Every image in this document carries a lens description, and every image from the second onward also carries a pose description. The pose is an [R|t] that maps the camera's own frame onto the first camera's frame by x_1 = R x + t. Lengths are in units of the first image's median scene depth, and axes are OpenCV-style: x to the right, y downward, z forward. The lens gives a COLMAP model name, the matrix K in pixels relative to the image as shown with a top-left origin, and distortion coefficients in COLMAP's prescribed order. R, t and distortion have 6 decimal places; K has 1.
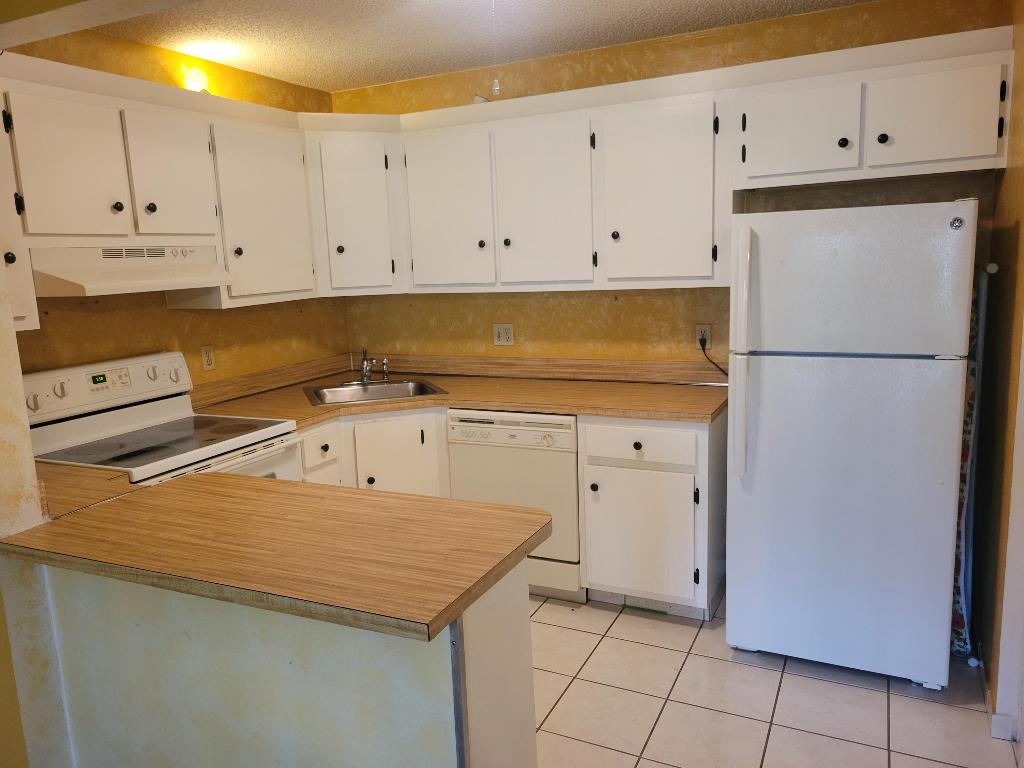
lens RADIAL K [[769.6, 0, 492.1], [0, 769.6, 383.2], [0, 0, 1]] dist [0.051726, -0.032184]
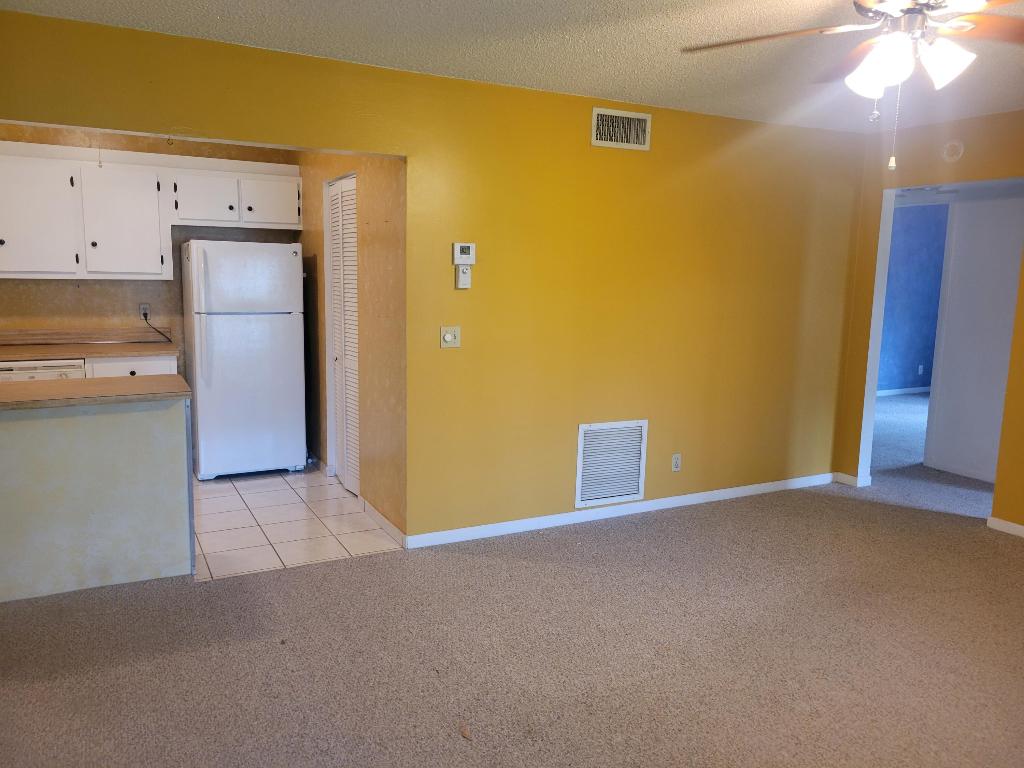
lens RADIAL K [[769.6, 0, 510.9], [0, 769.6, 383.4], [0, 0, 1]] dist [0.051726, -0.032184]
pose [[0.581981, -0.066785, 0.810455, -0.637229], [0.091028, 0.995709, 0.016684, 0.137321], [-0.808091, 0.064065, 0.585563, -0.577582]]
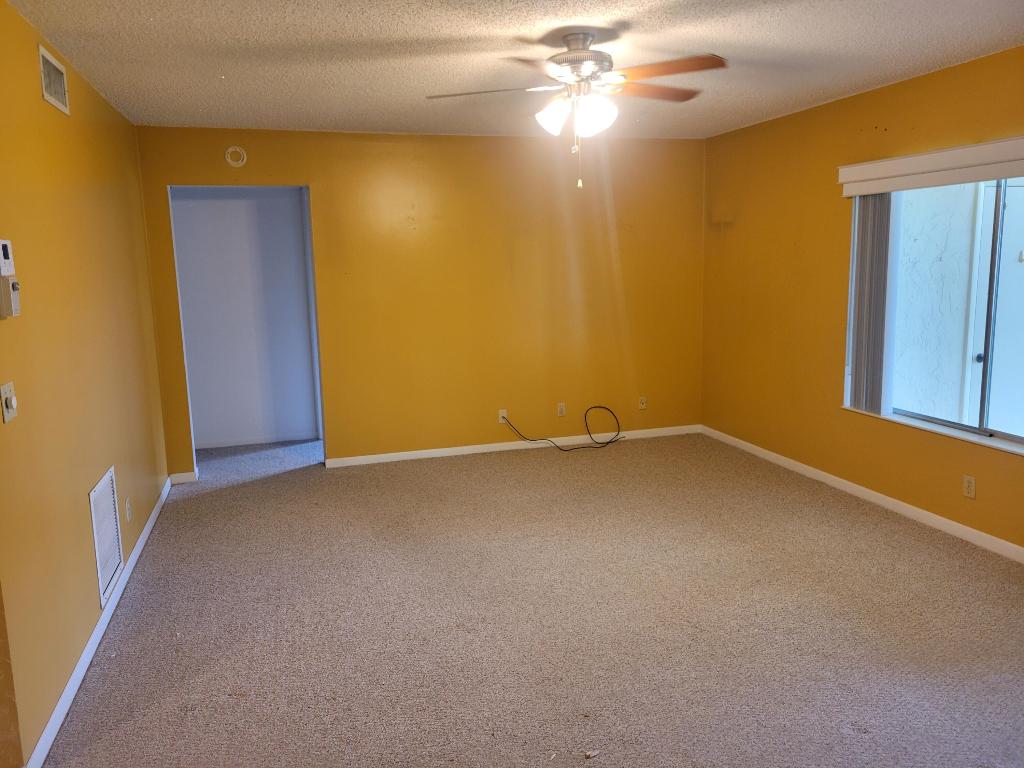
lens RADIAL K [[769.6, 0, 503.2], [0, 769.6, 379.2], [0, 0, 1]] dist [0.051726, -0.032184]
pose [[-0.671403, -0.056838, 0.738910, -0.535057], [0.182638, 0.953612, 0.239305, -0.036561], [-0.718235, 0.295623, -0.629877, 0.336333]]
